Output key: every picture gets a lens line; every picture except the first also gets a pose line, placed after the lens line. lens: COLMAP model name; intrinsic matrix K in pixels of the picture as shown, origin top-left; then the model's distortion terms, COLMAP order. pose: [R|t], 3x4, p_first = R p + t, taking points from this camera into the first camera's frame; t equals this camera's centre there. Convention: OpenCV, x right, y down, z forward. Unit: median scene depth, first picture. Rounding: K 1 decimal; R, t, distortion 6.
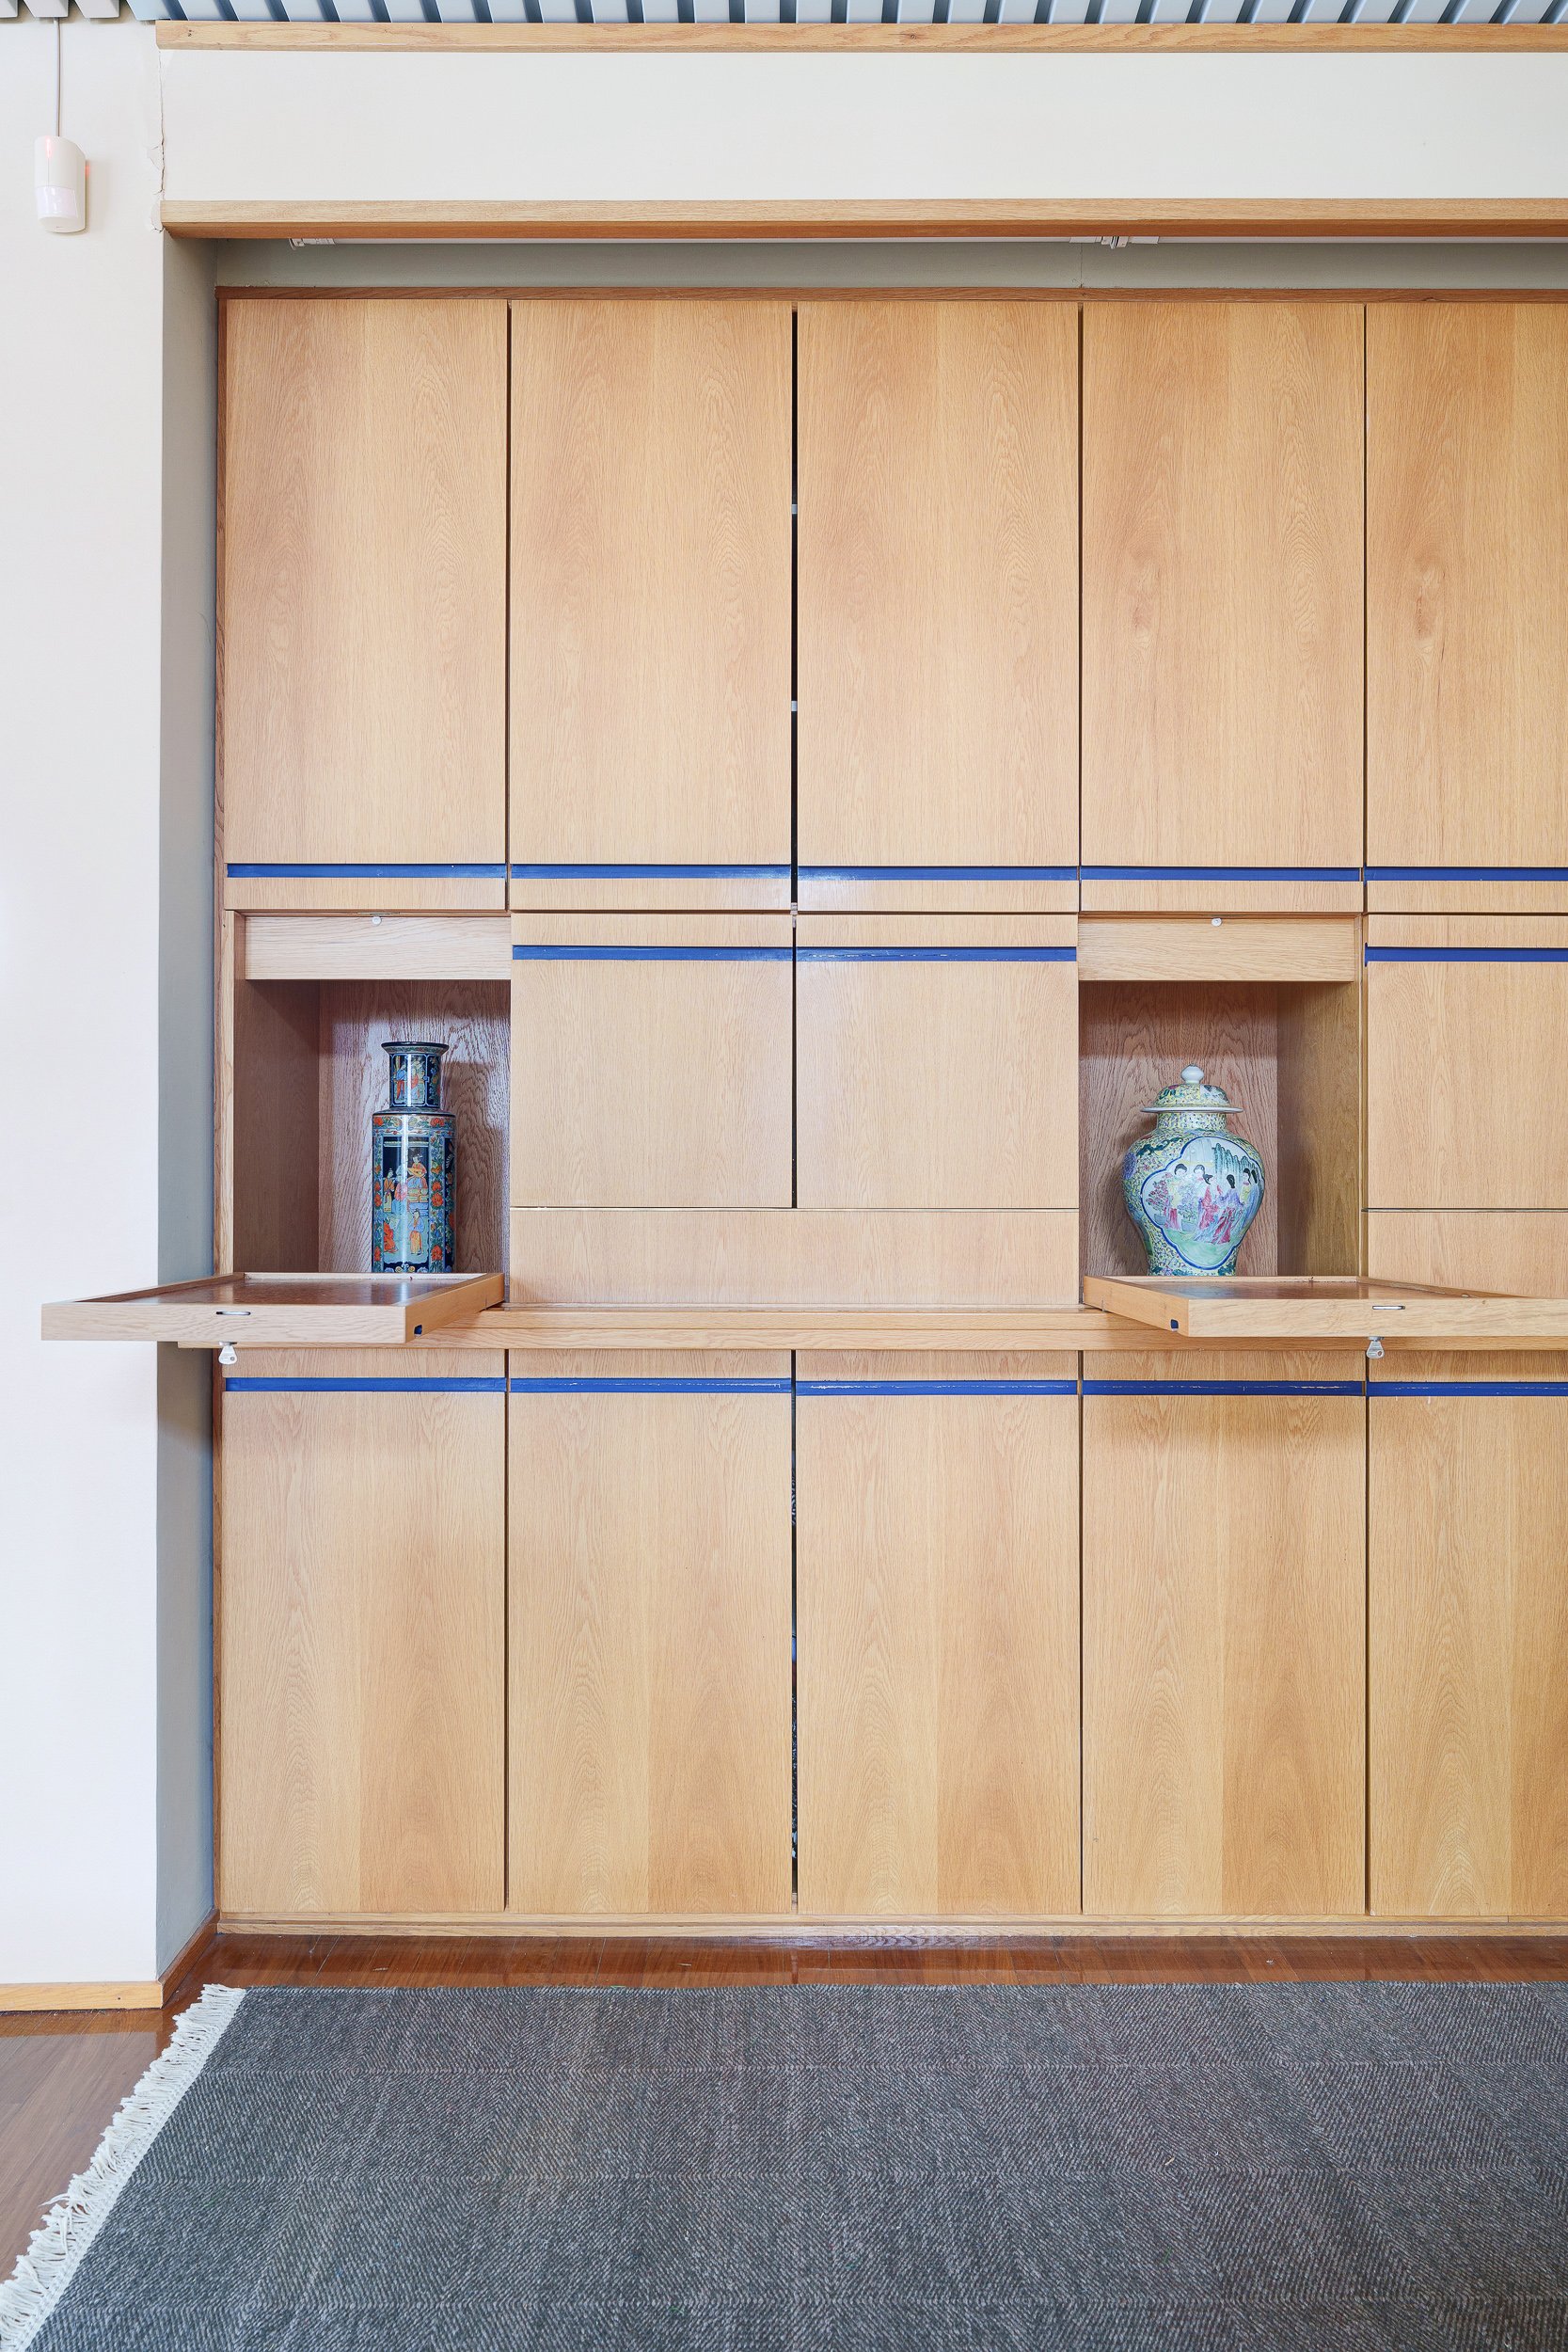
lens RADIAL K [[1557.8, 0, 783.0], [0, 1557.8, 1175.9], [0, 0, 1]] dist [-0.004723, -0.000542]
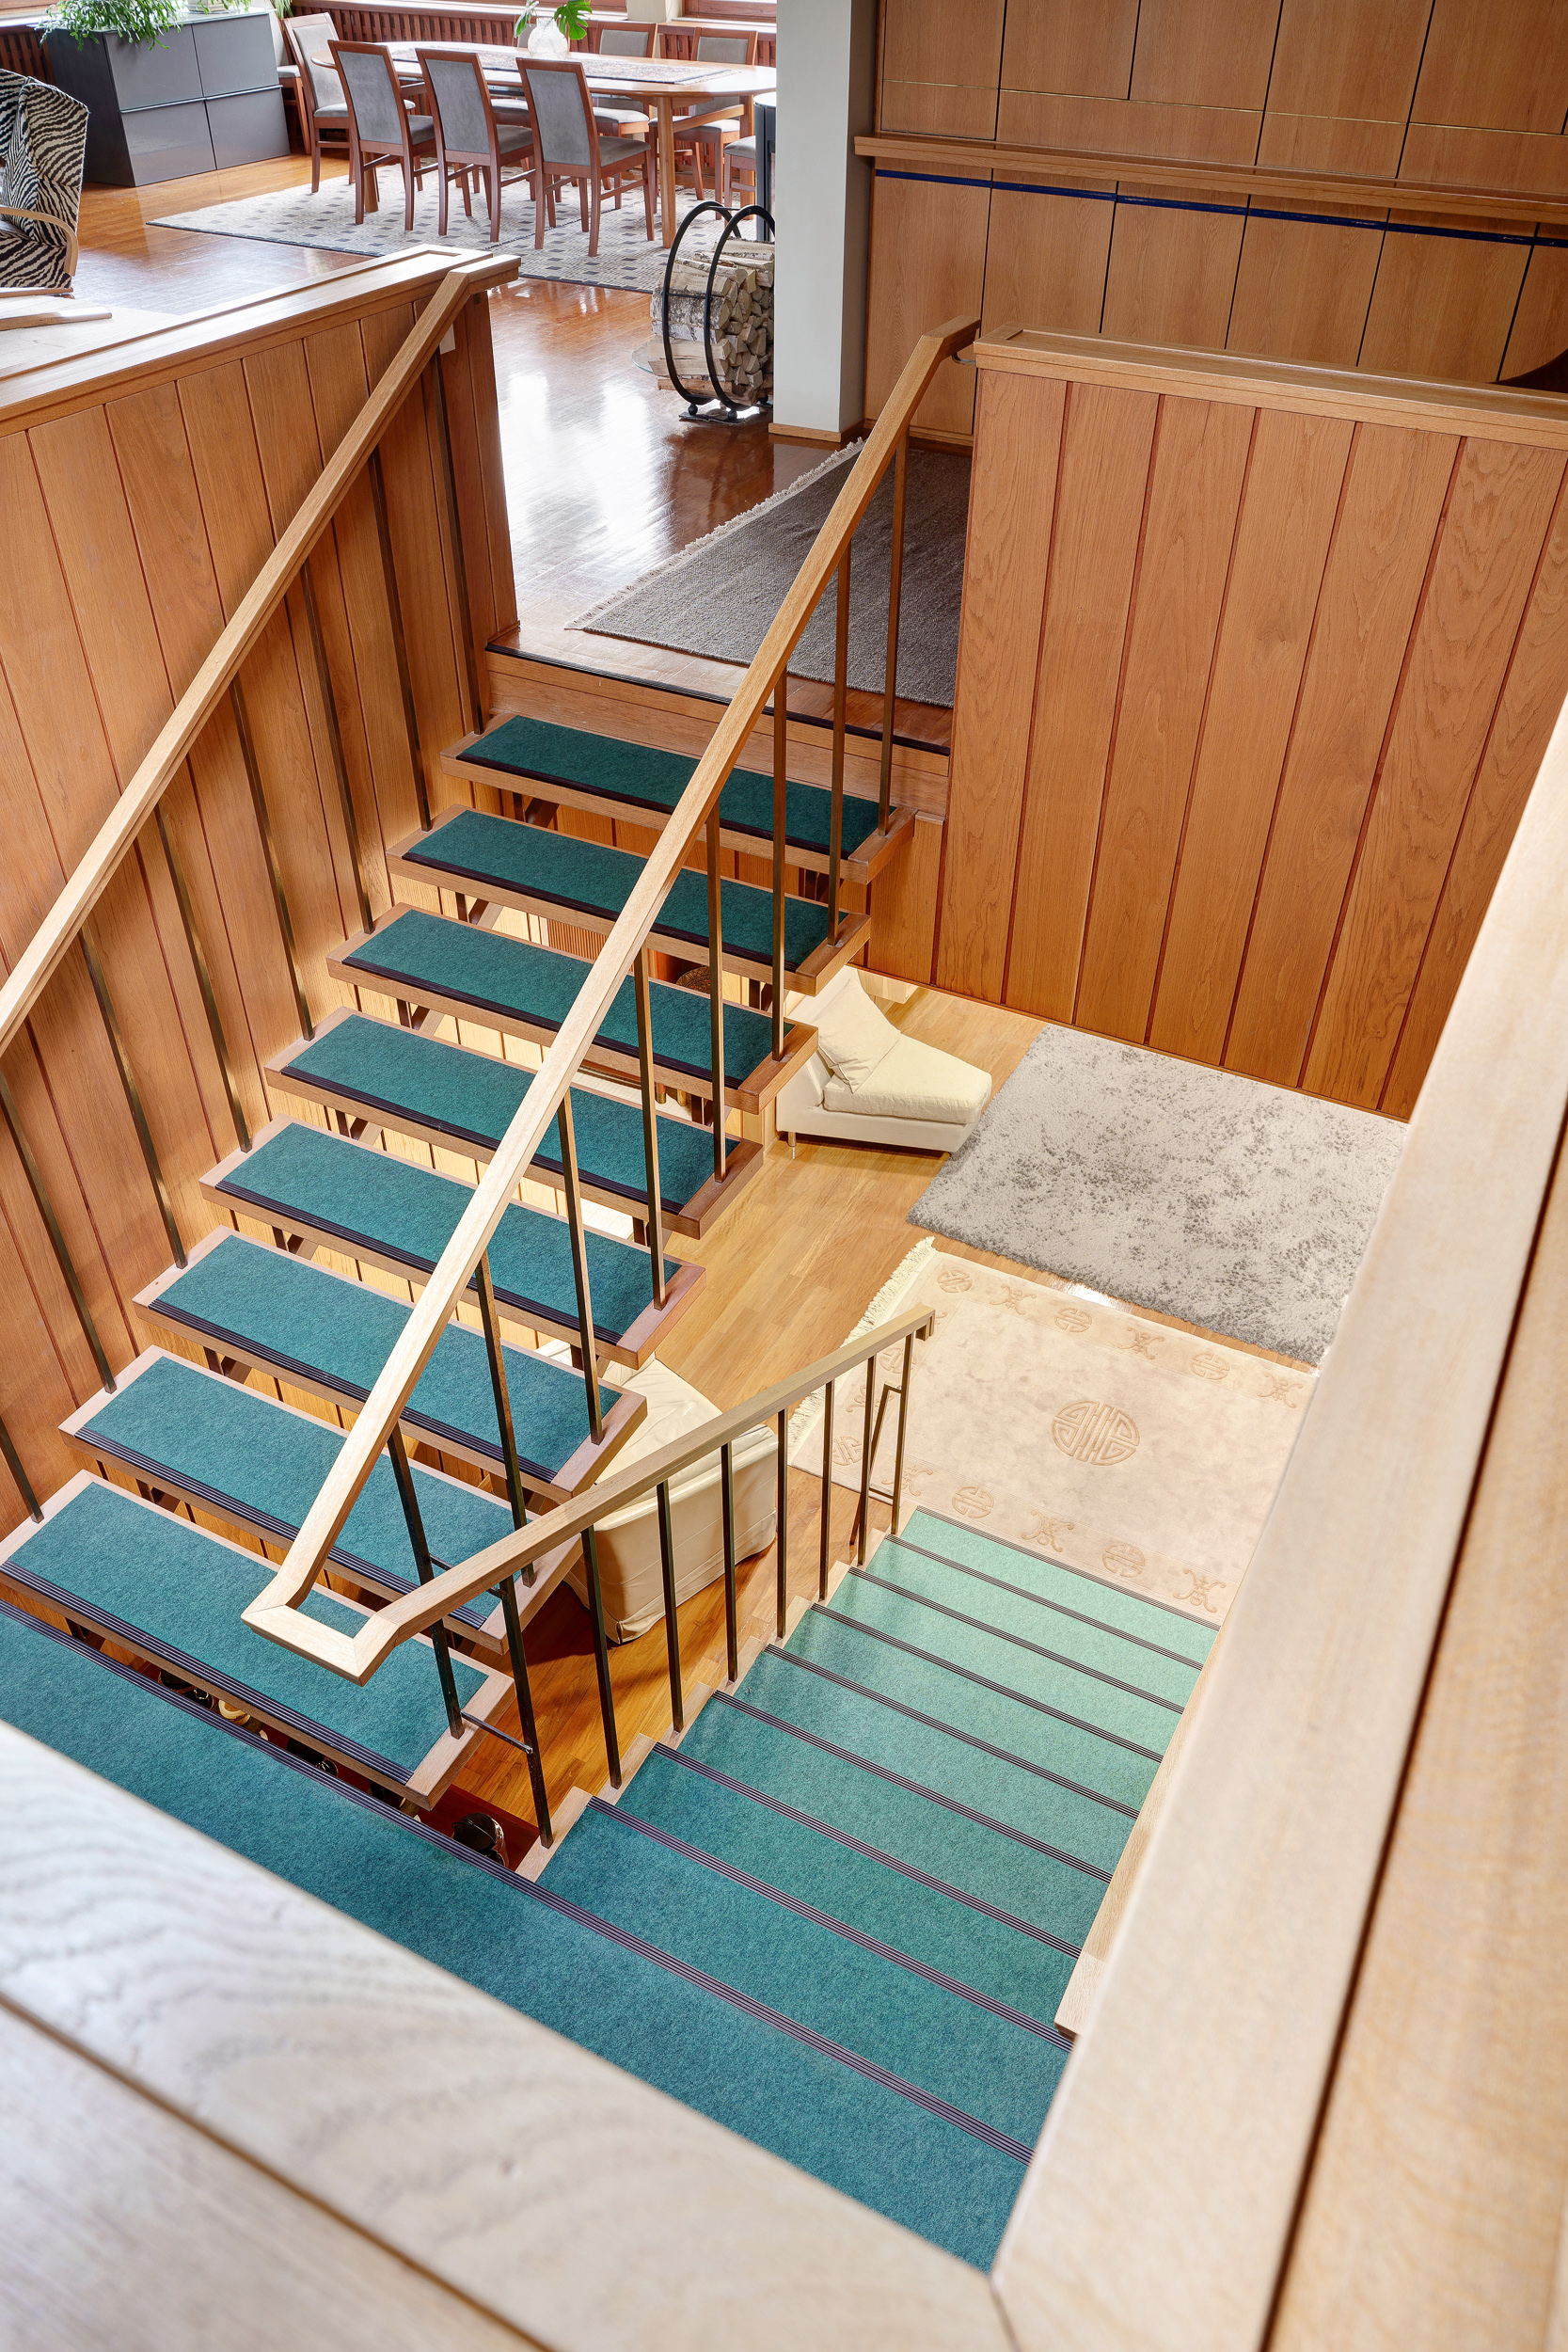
lens RADIAL K [[1671.0, 0, 784.8], [0, 1671.0, 1175.4], [0, 0, 1]] dist [-0.006339, -0.001773]
pose [[0.886081, 0.301702, -0.351903, 0.819128], [-0.009711, 0.771097, 0.636644, -0.284619], [0.463428, -0.560701, 0.686184, -1.548286]]
